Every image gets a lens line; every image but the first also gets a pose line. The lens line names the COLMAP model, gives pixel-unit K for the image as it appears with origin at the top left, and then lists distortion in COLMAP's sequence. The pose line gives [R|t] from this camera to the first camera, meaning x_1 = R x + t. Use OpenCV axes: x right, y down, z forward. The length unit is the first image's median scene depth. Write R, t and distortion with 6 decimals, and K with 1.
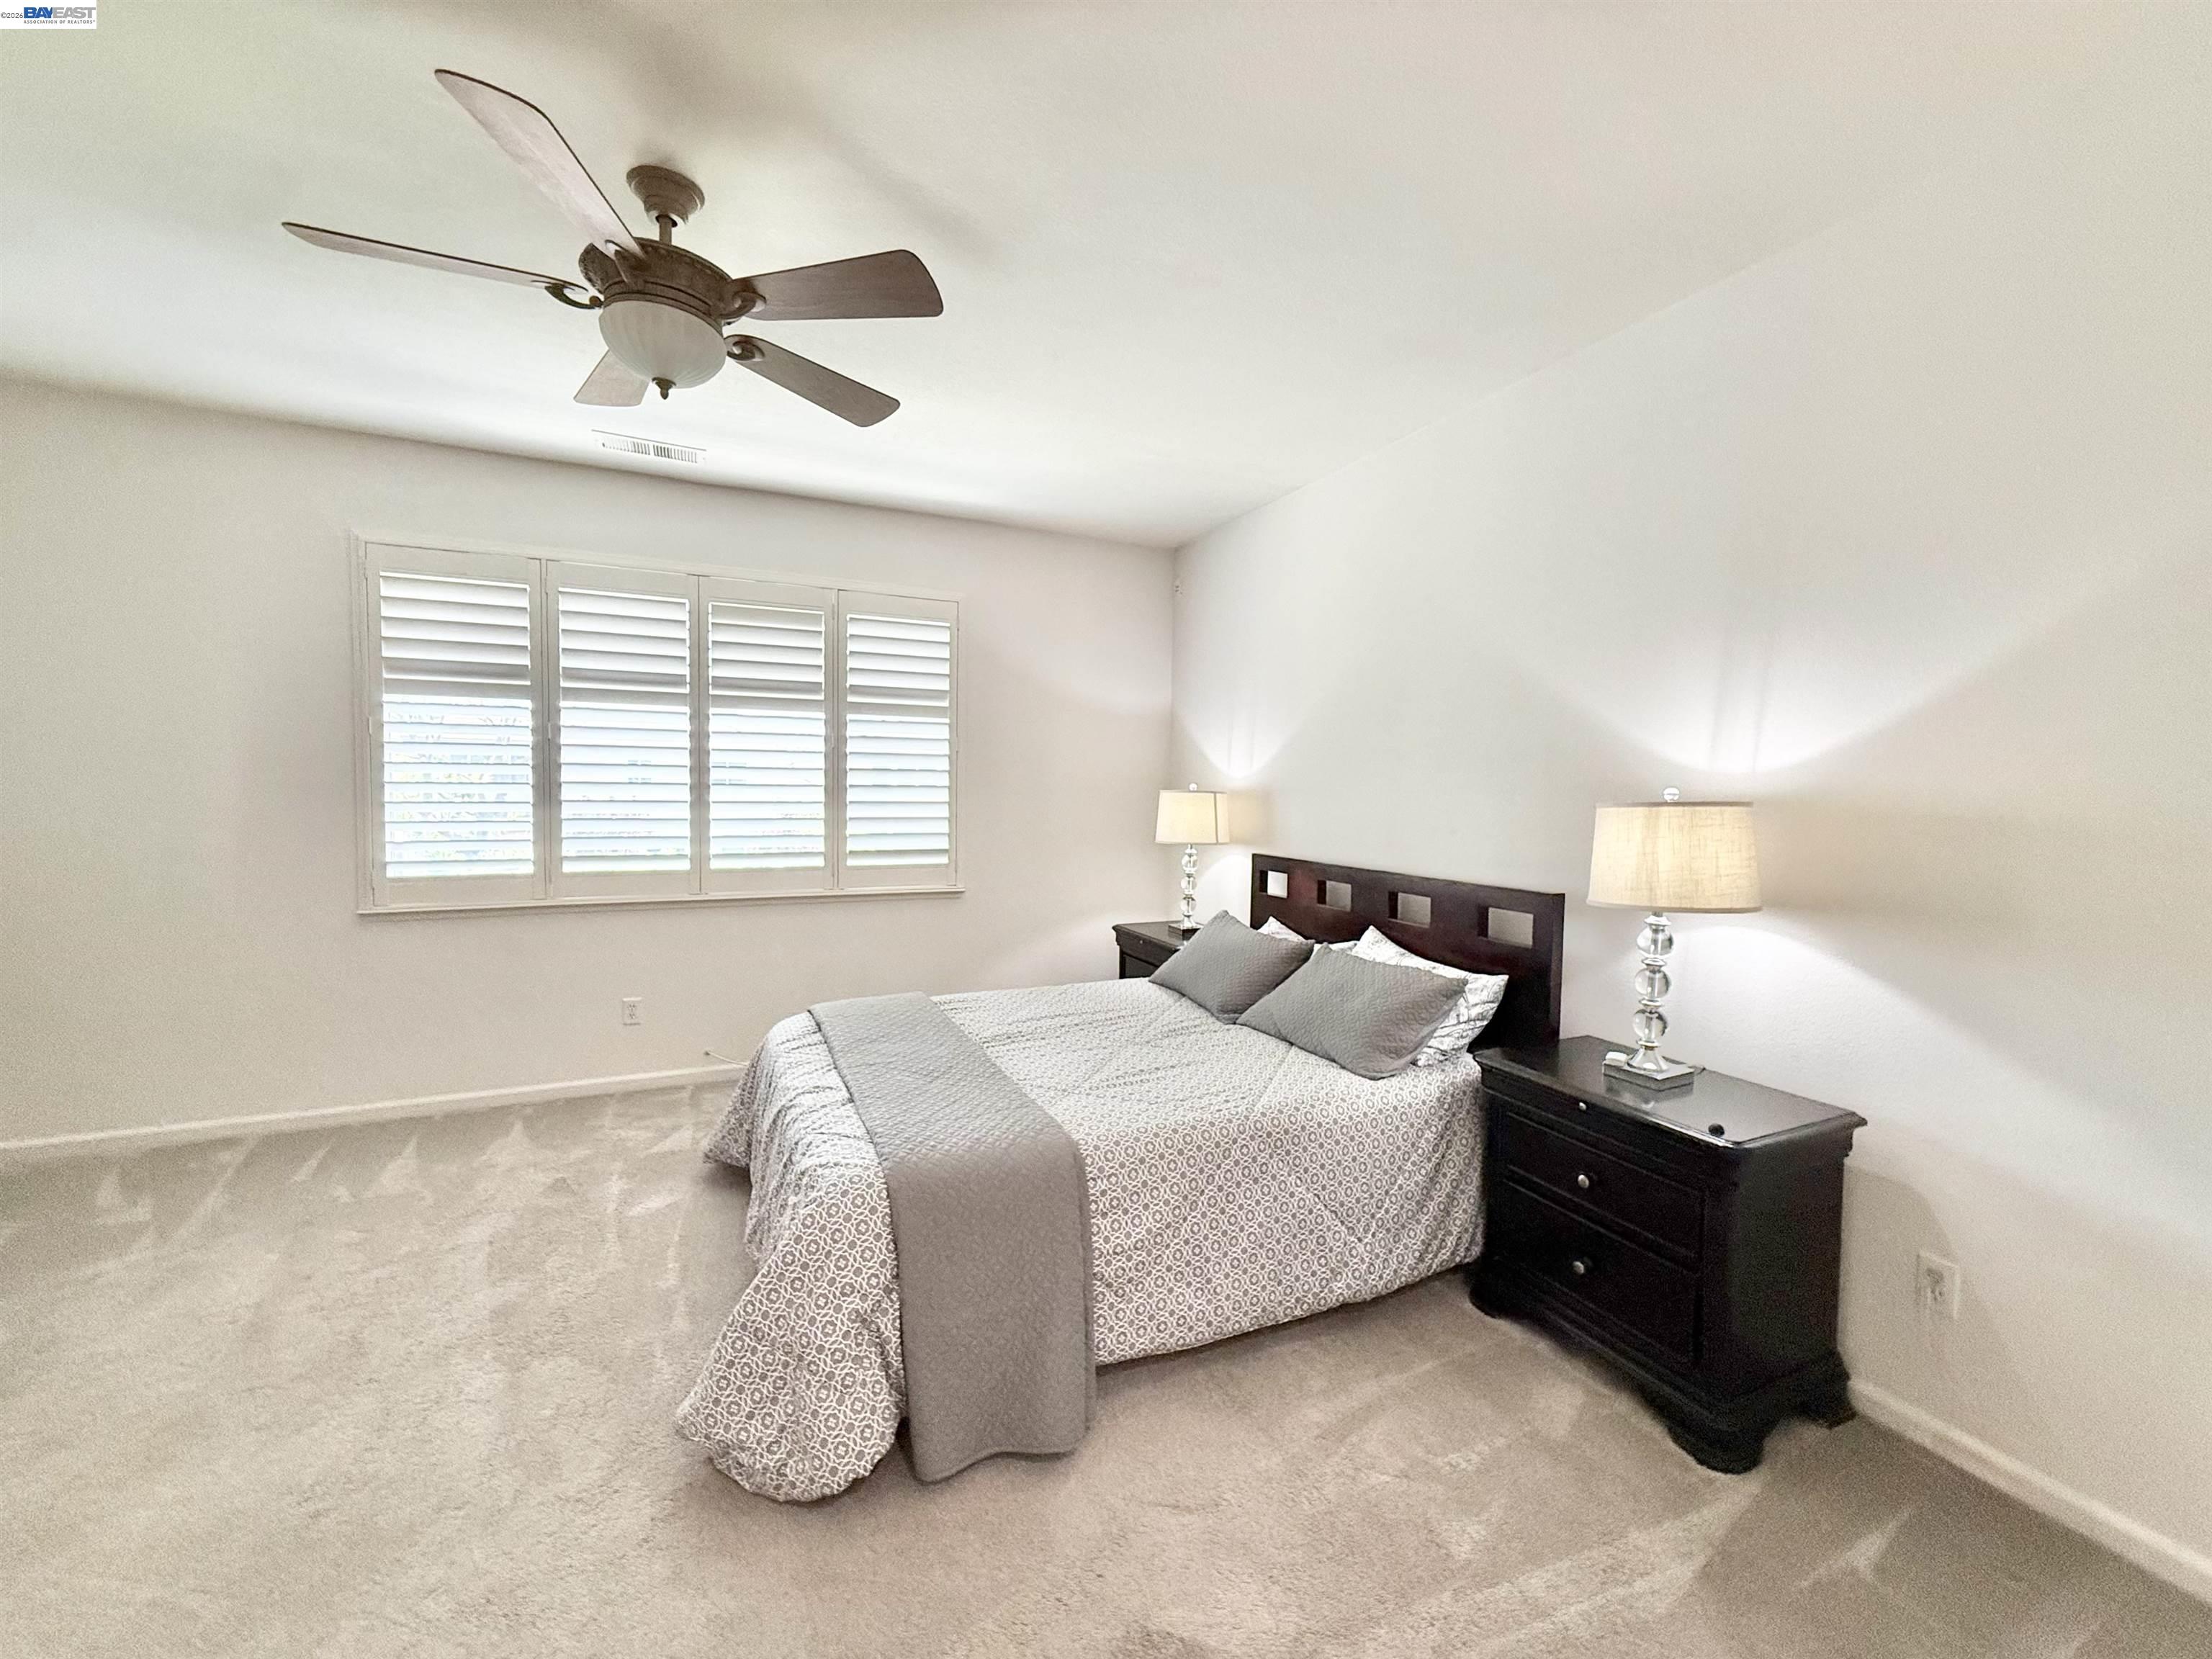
lens RADIAL K [[876.4, 0, 1106.0], [0, 876.4, 829.5], [0, 0, 1]] dist [-0.000773, -0.000147]
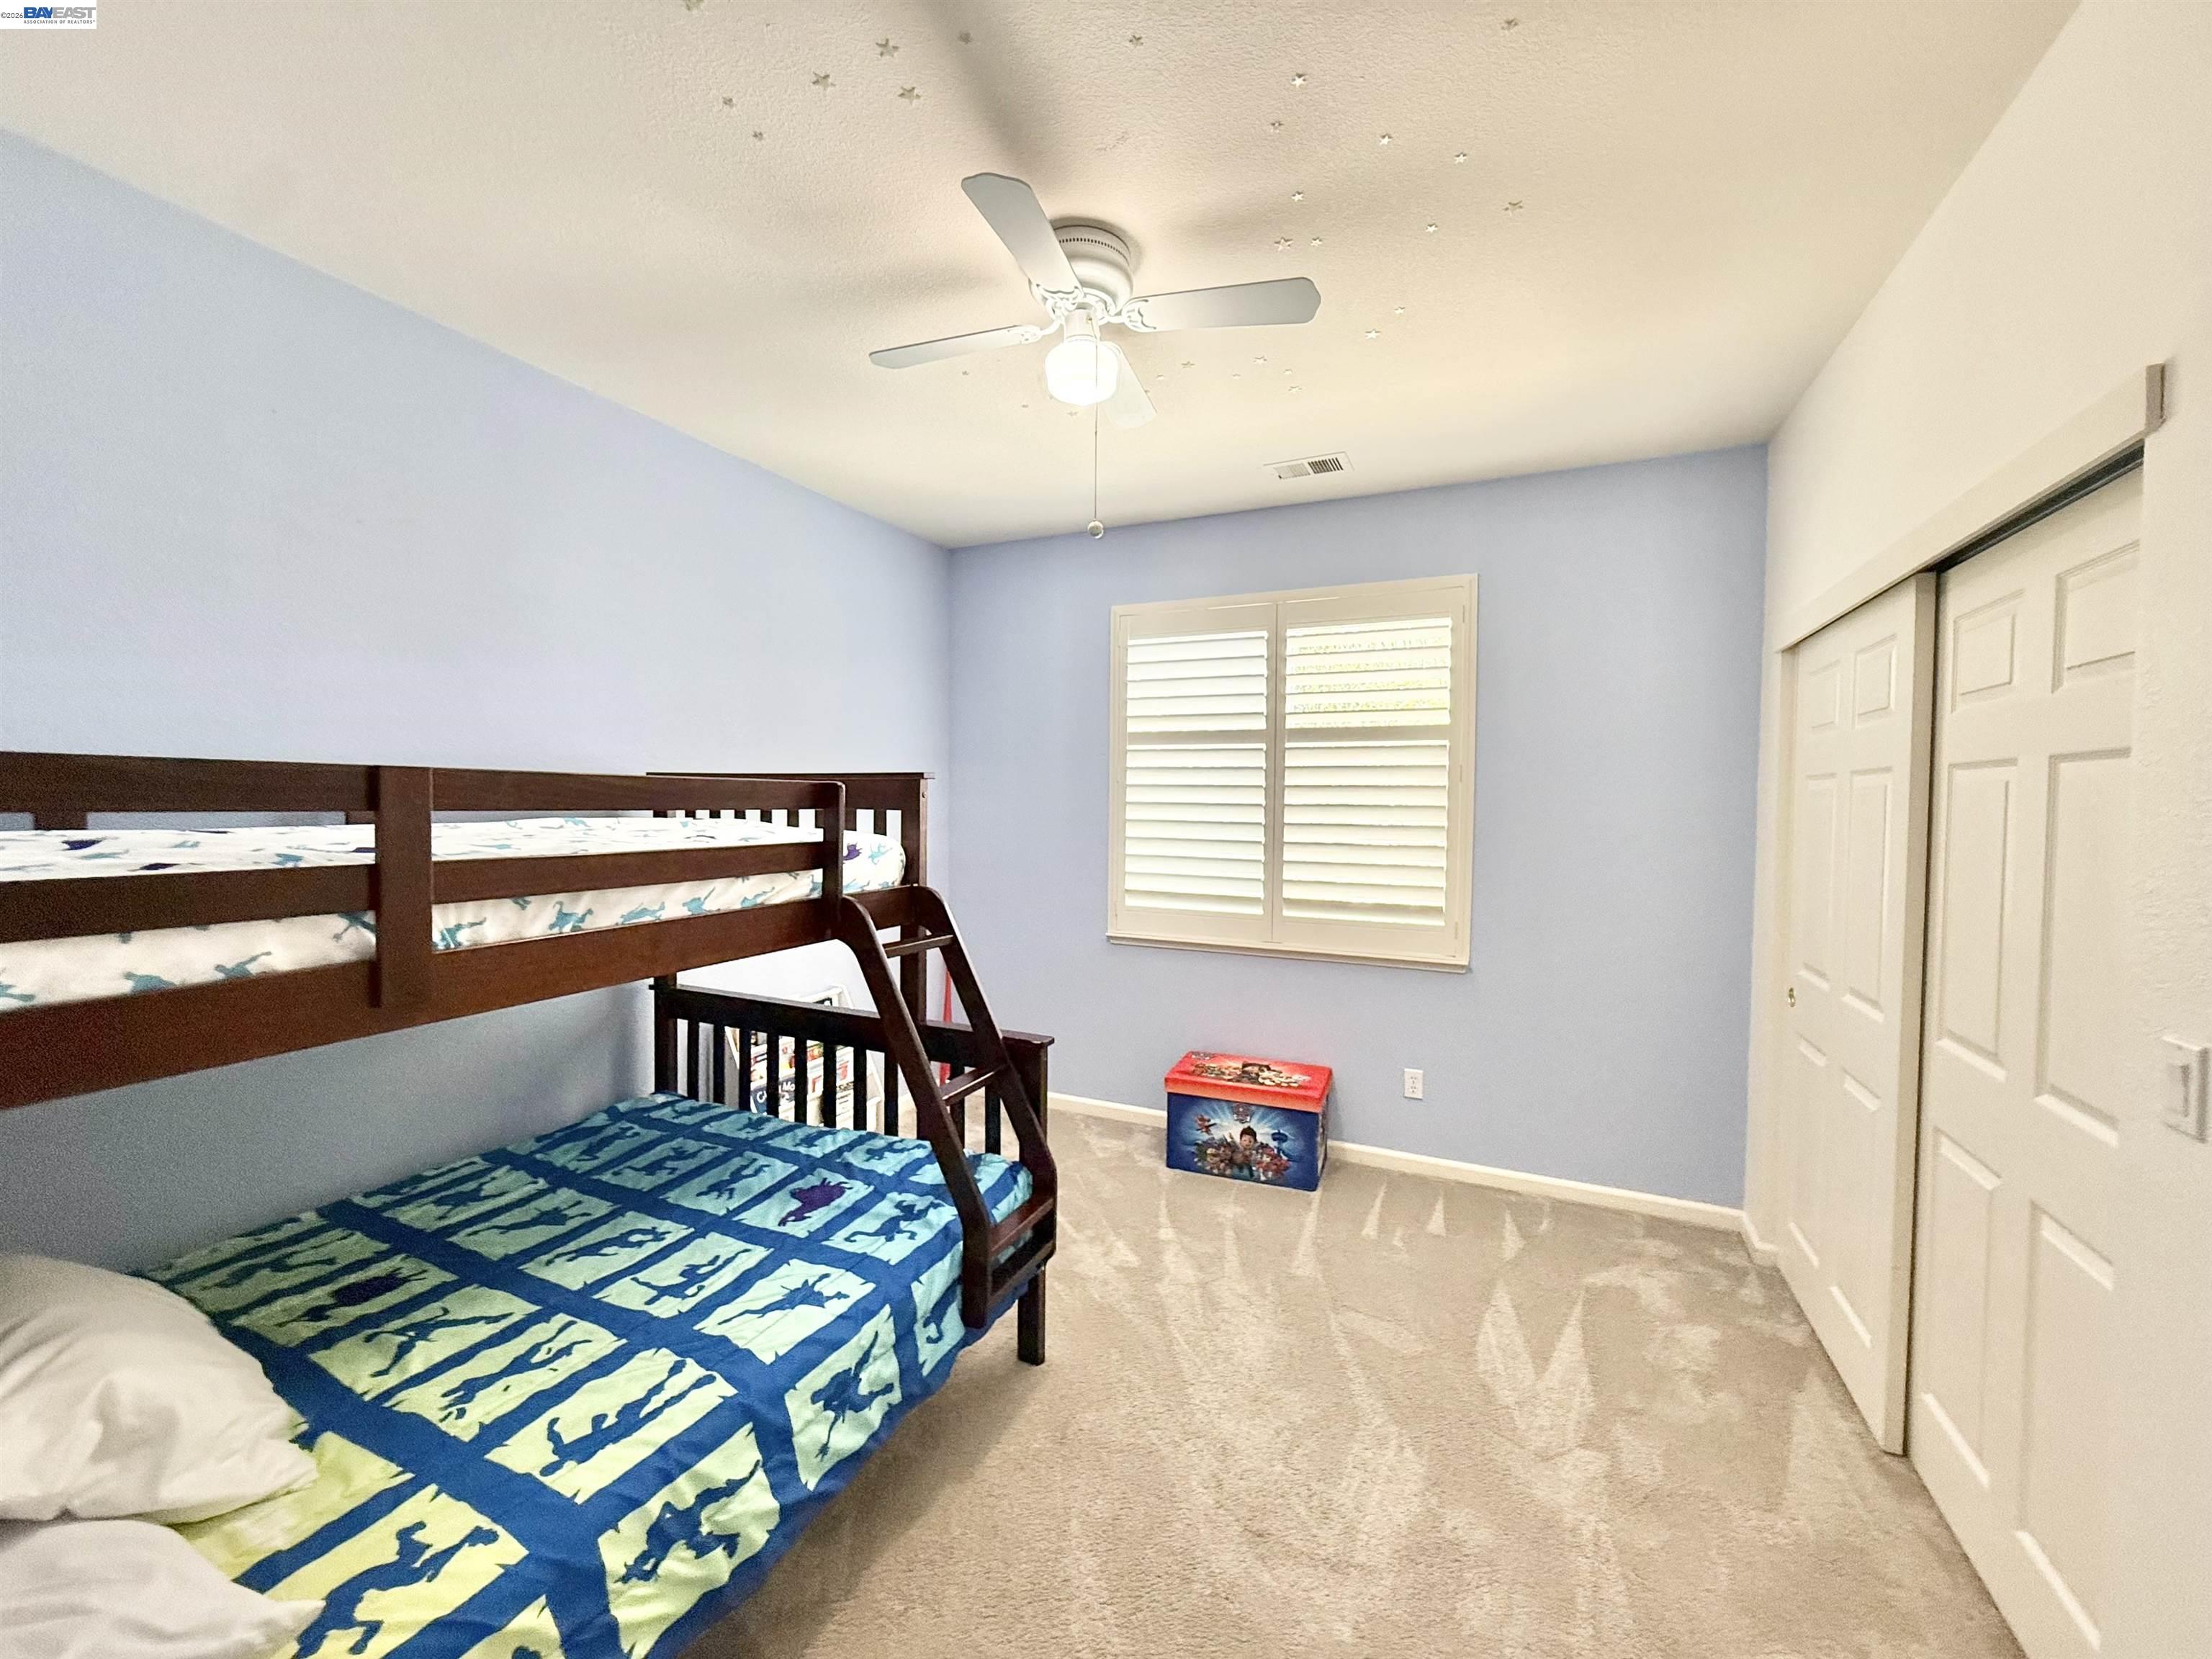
lens RADIAL K [[884.9, 0, 1109.7], [0, 884.9, 827.3], [0, 0, 1]] dist [0.002879, -0.000139]
pose [[0.664216, 0.017964, -0.747325, 0.245436], [-0.043611, 0.998940, -0.014749, -0.030266], [0.746267, 0.042388, 0.664295, 0.321739]]
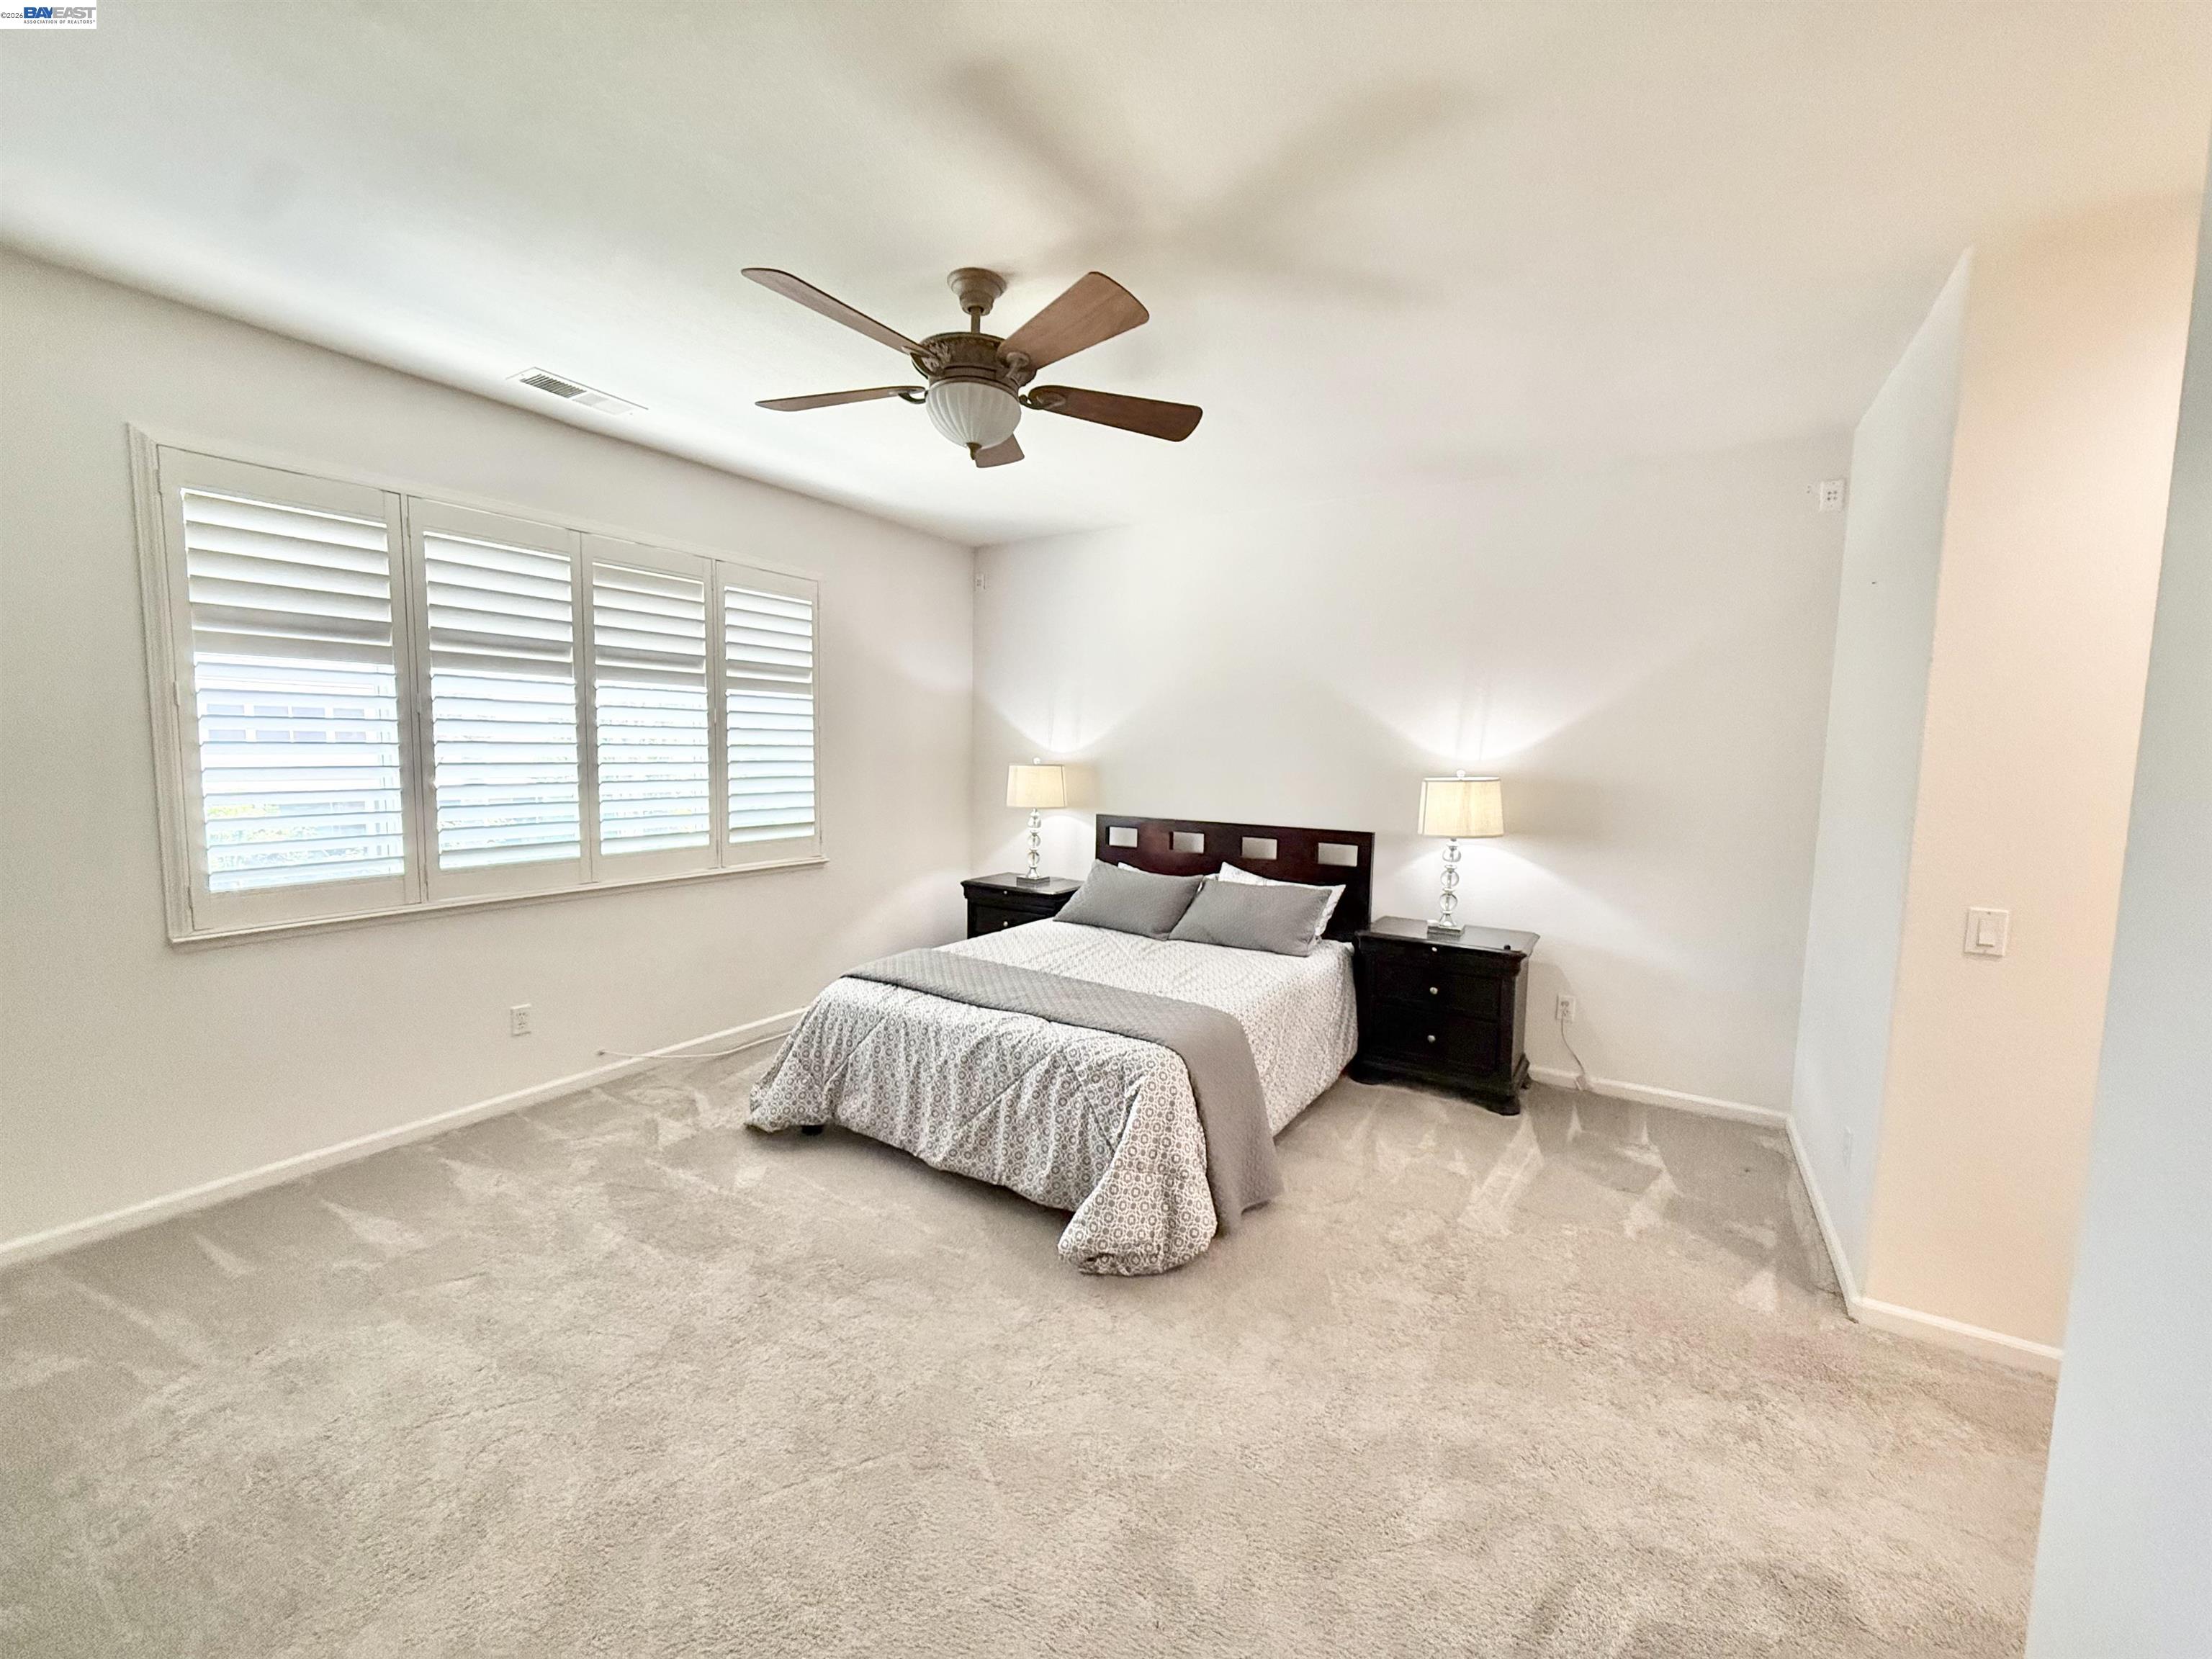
lens RADIAL K [[876.4, 0, 1106.0], [0, 876.4, 829.5], [0, 0, 1]] dist [-0.000773, -0.000147]
pose [[0.834972, -0.050754, 0.547947, -0.556632], [0.020622, 0.997924, 0.061009, -0.029161], [-0.549906, -0.039641, 0.834285, -0.066882]]
